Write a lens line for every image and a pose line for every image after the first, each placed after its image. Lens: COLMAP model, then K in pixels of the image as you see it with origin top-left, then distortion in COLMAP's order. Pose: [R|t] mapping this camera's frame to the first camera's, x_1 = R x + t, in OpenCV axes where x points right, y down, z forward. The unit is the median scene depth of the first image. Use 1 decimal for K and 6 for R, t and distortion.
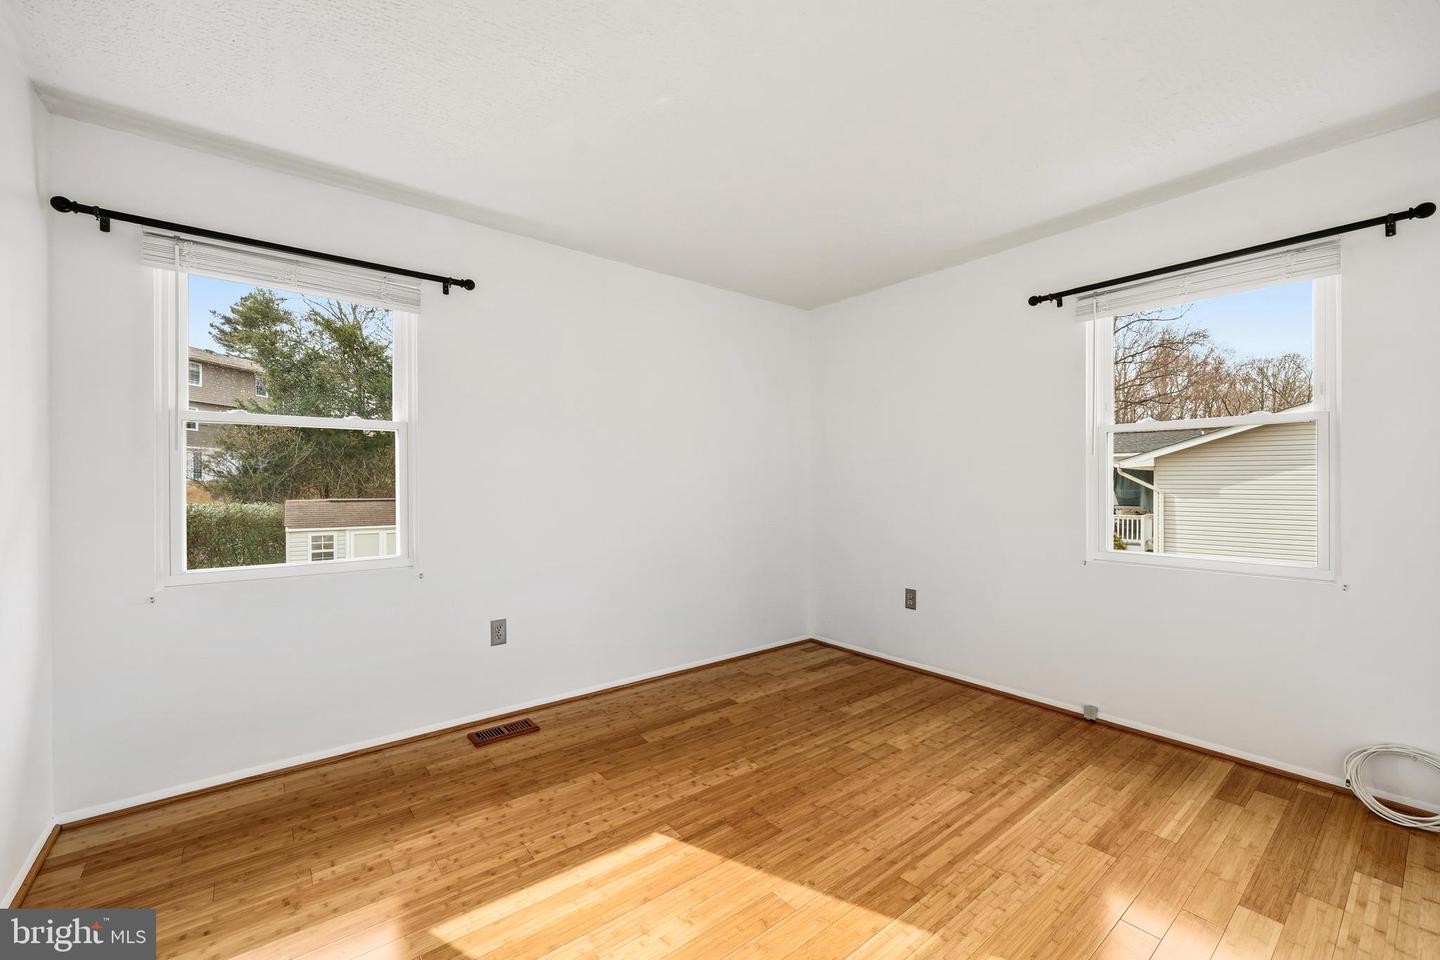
lens RADIAL K [[590.8, 0, 725.8], [0, 590.8, 473.3], [0, 0, 1]] dist [0.003023, 0.000232]
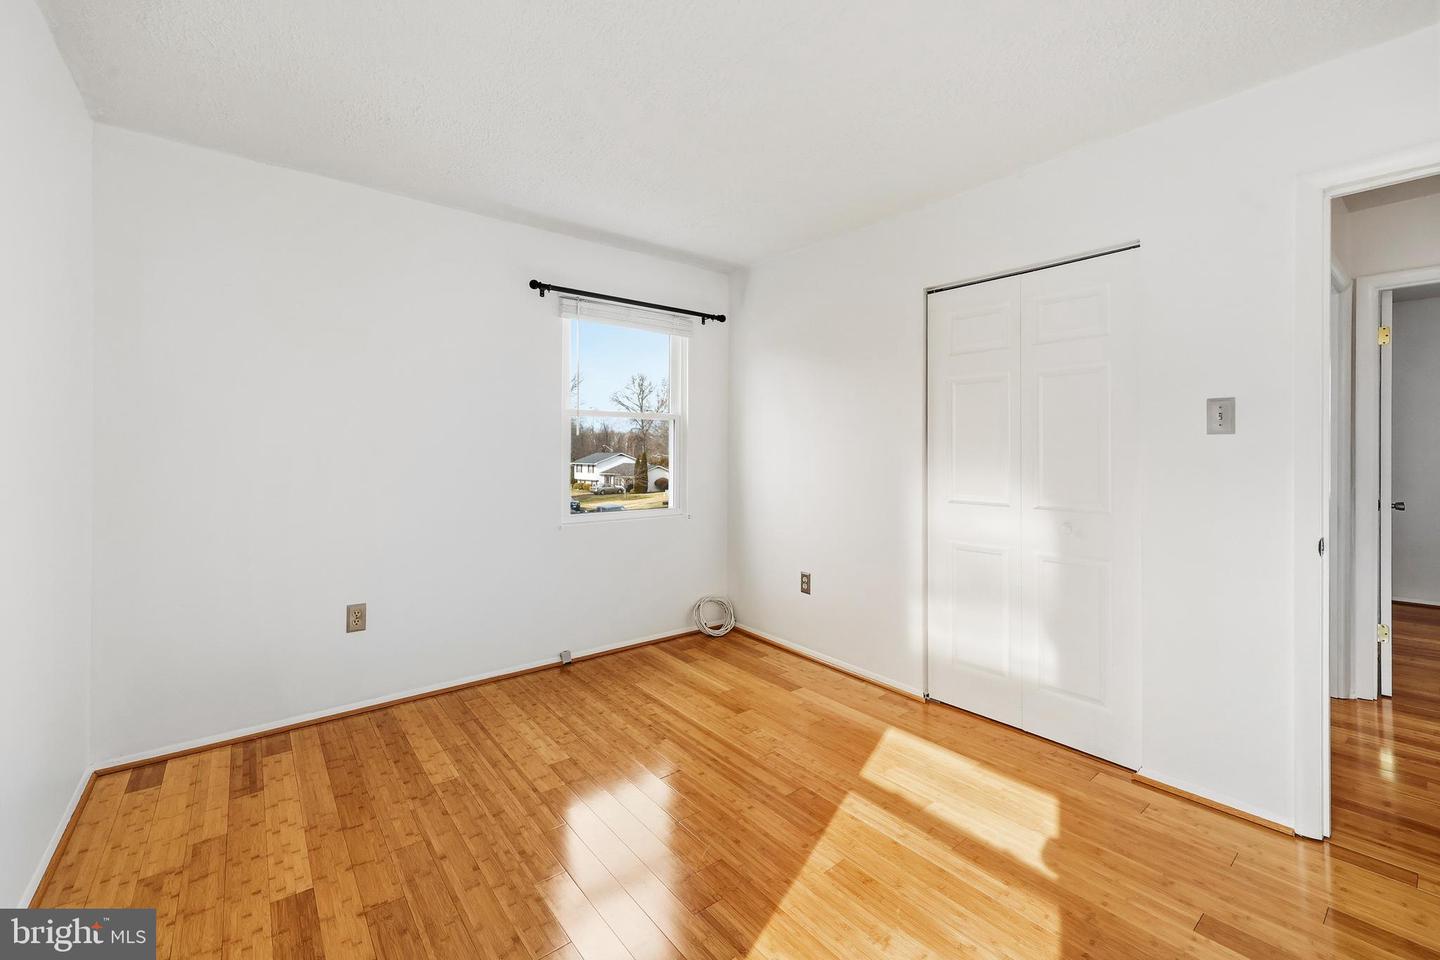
lens RADIAL K [[590.8, 0, 722.3], [0, 590.8, 455.6], [0, 0, 1]] dist [0.003023, 0.000232]
pose [[0.001750, -0.004015, 0.999990, -0.578598], [-0.013108, 0.999906, 0.004038, 0.000296], [-0.999913, -0.013115, 0.001698, 0.743979]]
